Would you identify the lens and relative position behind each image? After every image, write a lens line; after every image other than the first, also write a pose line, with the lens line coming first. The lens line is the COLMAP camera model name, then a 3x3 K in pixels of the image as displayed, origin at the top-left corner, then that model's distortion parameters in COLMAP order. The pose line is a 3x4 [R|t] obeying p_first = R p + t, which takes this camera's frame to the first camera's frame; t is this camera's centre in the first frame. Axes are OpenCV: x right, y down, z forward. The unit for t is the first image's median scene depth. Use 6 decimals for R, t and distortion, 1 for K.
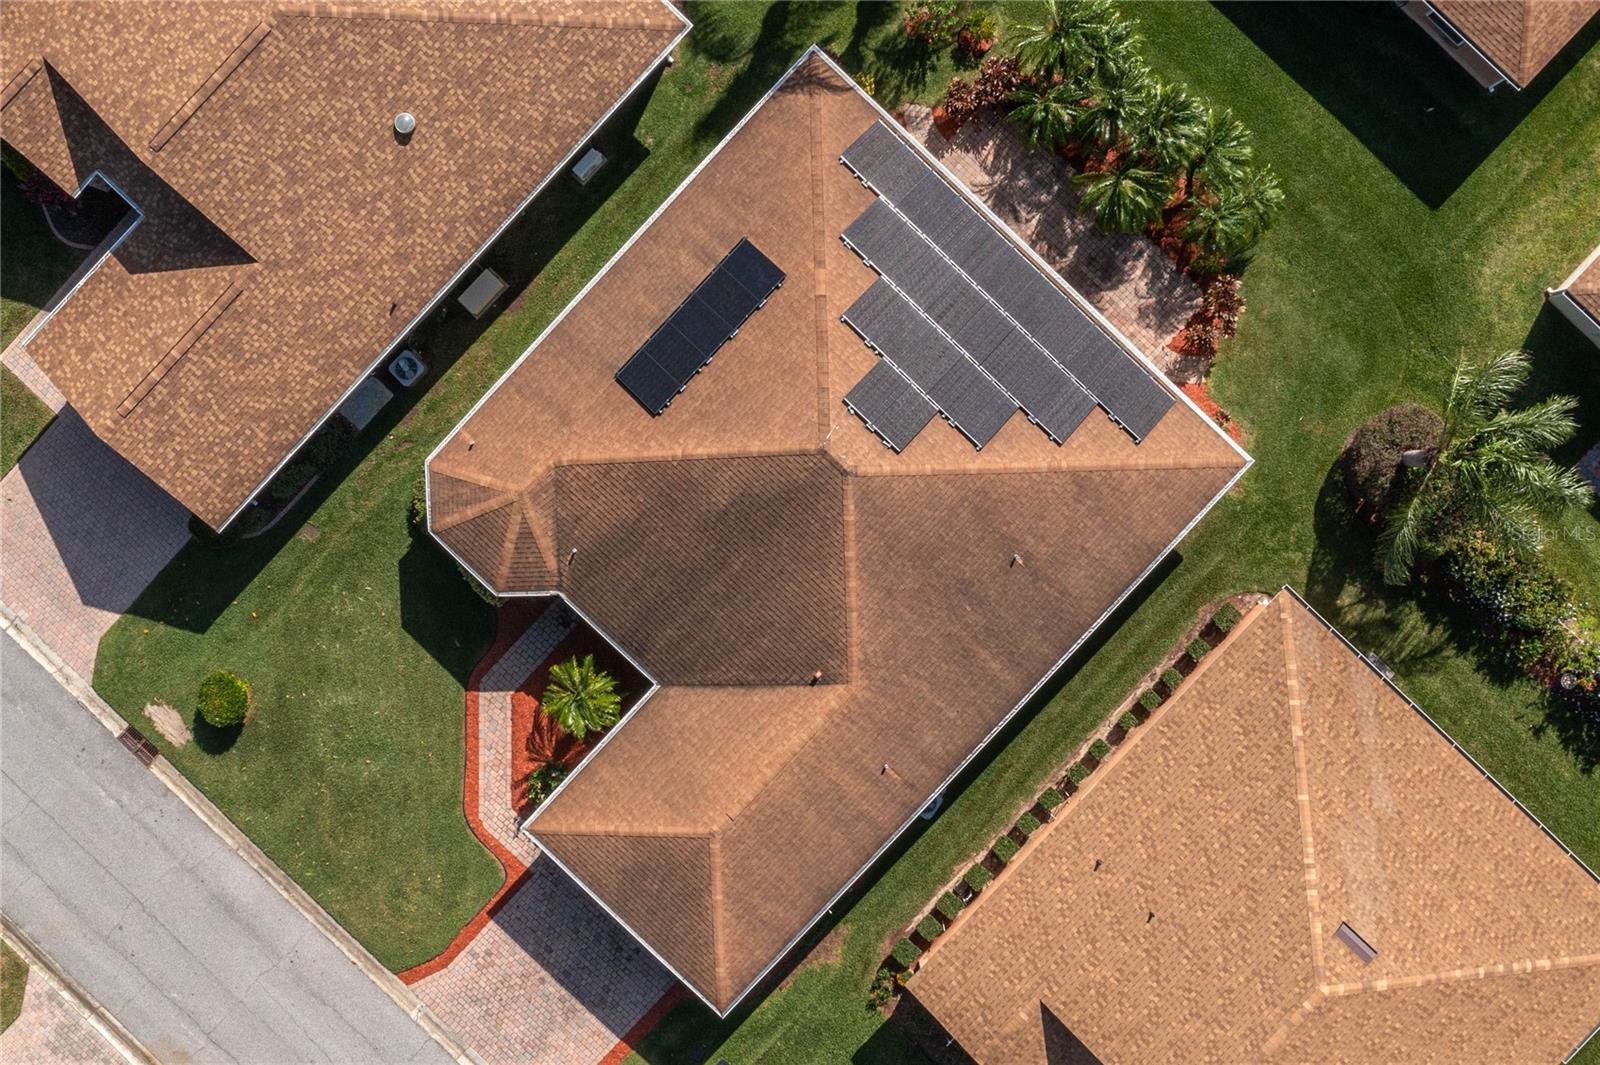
lens RADIAL K [[1271.3, 0, 807.8], [0, 1271.3, 535.5], [0, 0, 1]] dist [0.039493, 0.000001]
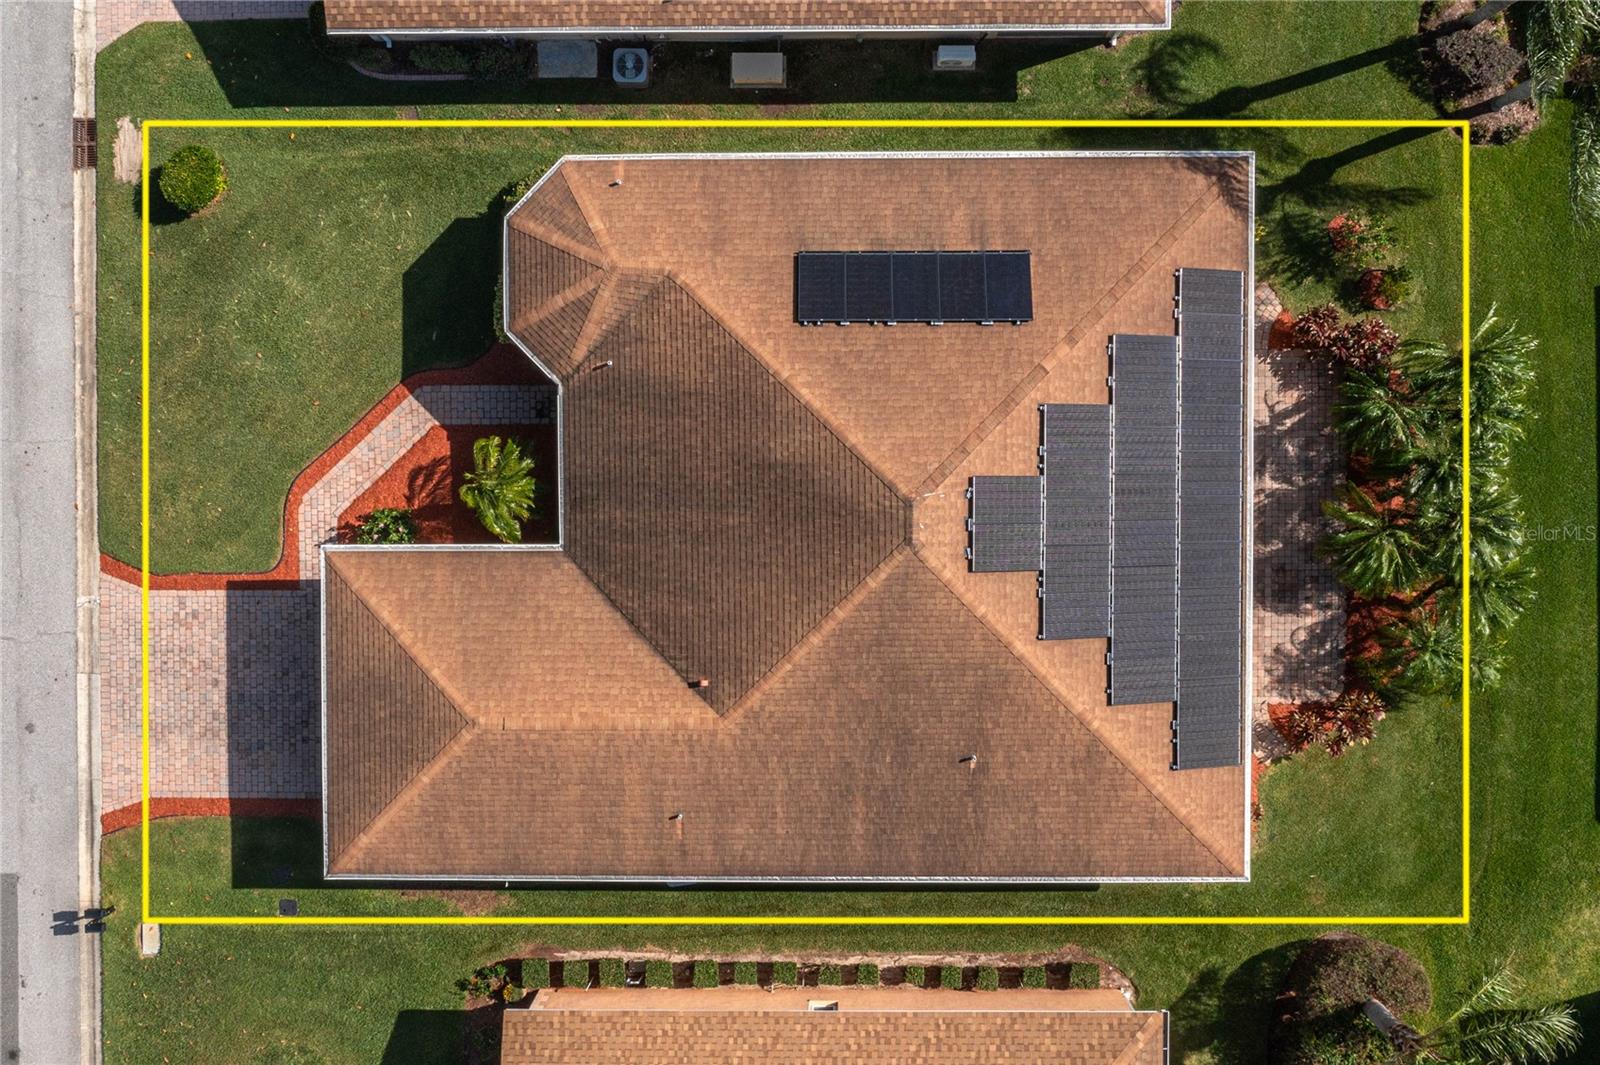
lens RADIAL K [[1271.3, 0, 797.5], [0, 1271.3, 524.0], [0, 0, 1]] dist [0.039493, 0.000001]
pose [[0.687586, 0.726011, 0.011553, -0.031615], [-0.726083, 0.687598, 0.003501, -0.007099], [-0.005402, -0.010796, 0.999927, 0.164489]]
